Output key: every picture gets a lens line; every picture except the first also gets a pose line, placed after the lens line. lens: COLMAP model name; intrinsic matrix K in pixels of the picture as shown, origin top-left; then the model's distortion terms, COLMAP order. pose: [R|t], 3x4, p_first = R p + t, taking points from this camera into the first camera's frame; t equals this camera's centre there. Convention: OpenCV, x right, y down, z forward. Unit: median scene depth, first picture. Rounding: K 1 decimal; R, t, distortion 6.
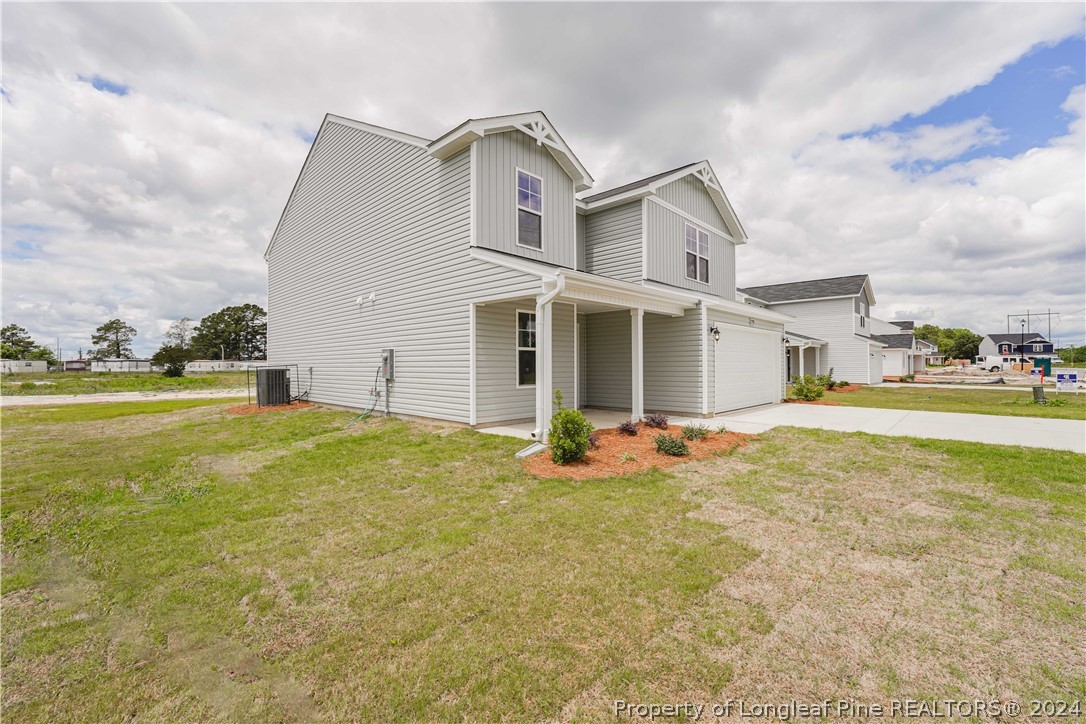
lens RADIAL K [[449.7, 0, 545.4], [0, 449.7, 363.2], [0, 0, 1]] dist [-0.019145, 0.001953]
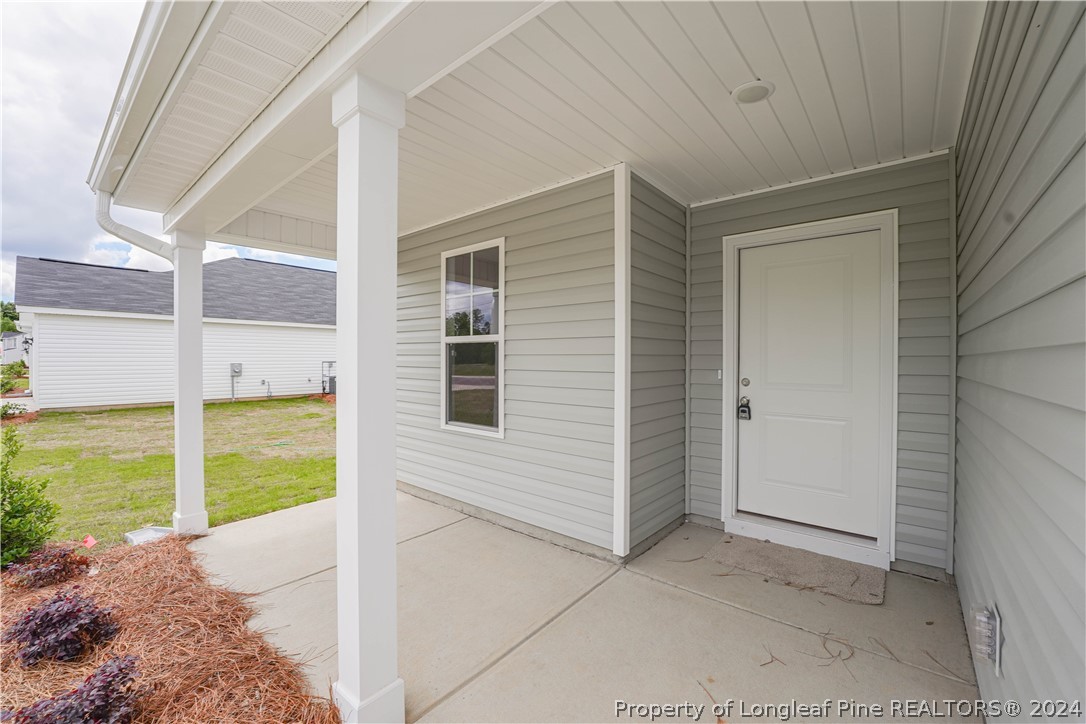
lens RADIAL K [[449.7, 0, 545.4], [0, 449.7, 361.7], [0, 0, 1]] dist [-0.019145, 0.001953]
pose [[0.070925, 0.010888, -0.997422, 0.375093], [0.003167, 0.999933, 0.011140, -0.014739], [0.997477, -0.003949, 0.070886, 1.022120]]
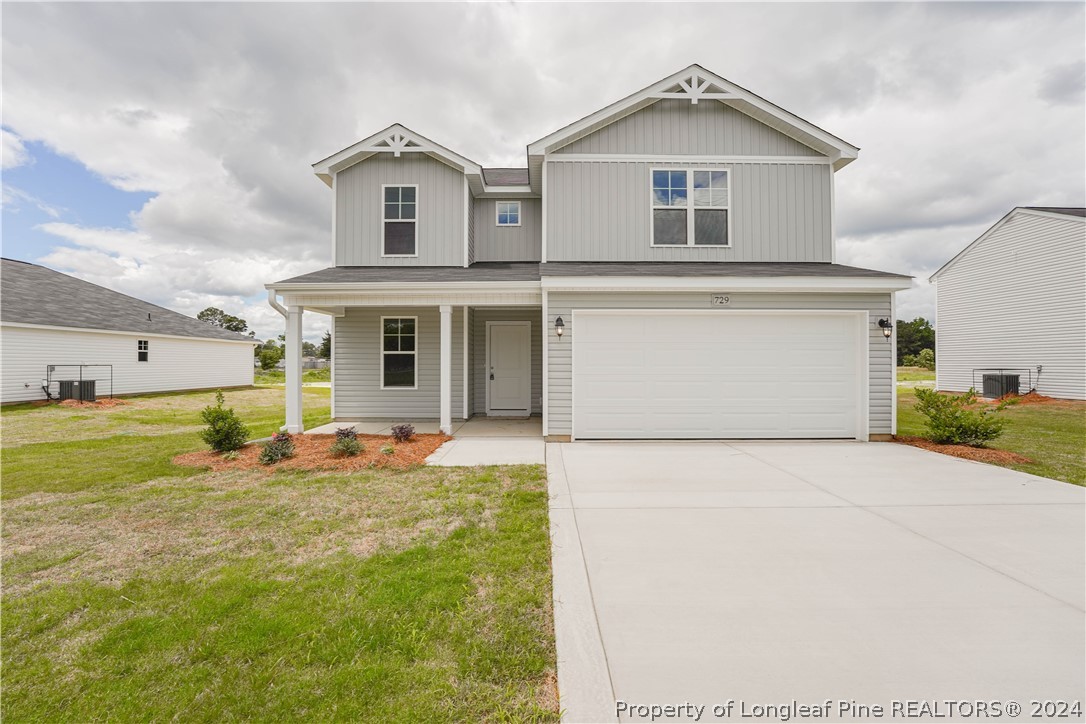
lens RADIAL K [[449.7, 0, 540.4], [0, 449.7, 363.4], [0, 0, 1]] dist [-0.019145, 0.001953]
pose [[0.693477, 0.002341, -0.720475, 0.937257], [0.000431, 0.999993, 0.003663, -0.009386], [0.720479, -0.002850, 0.693471, 0.501349]]
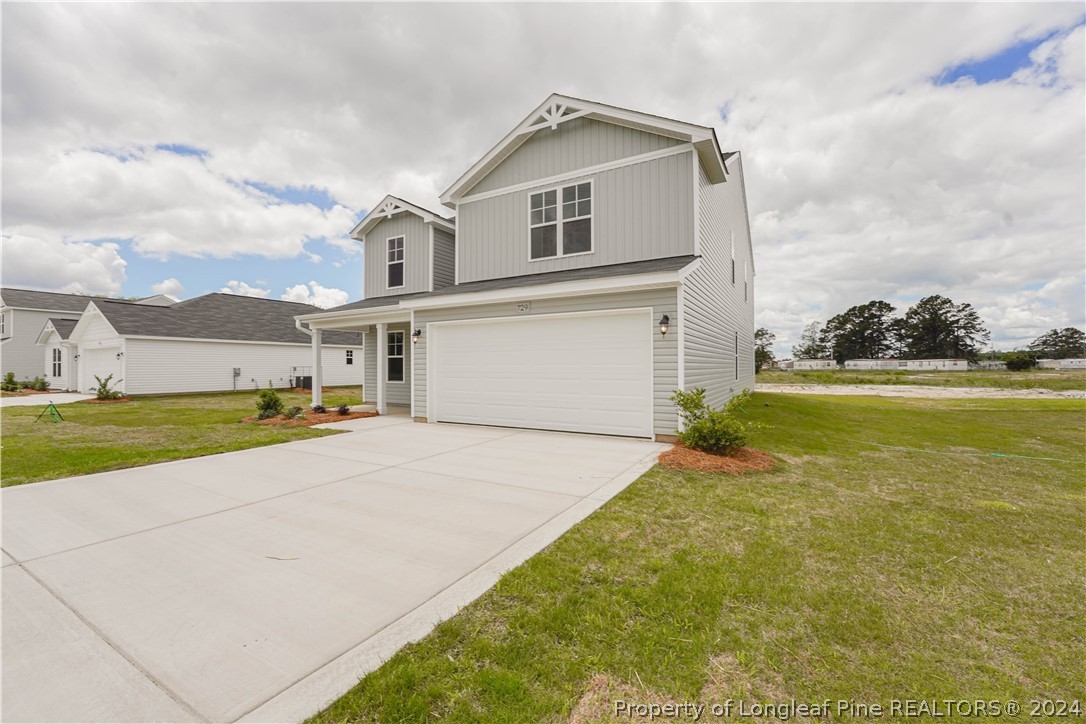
lens RADIAL K [[449.7, 0, 542.6], [0, 449.7, 363.1], [0, 0, 1]] dist [-0.019145, 0.001953]
pose [[0.237409, -0.004772, -0.971398, 1.484098], [0.007538, 0.999967, -0.003071, -0.002357], [0.971381, -0.006593, 0.237437, 1.101045]]
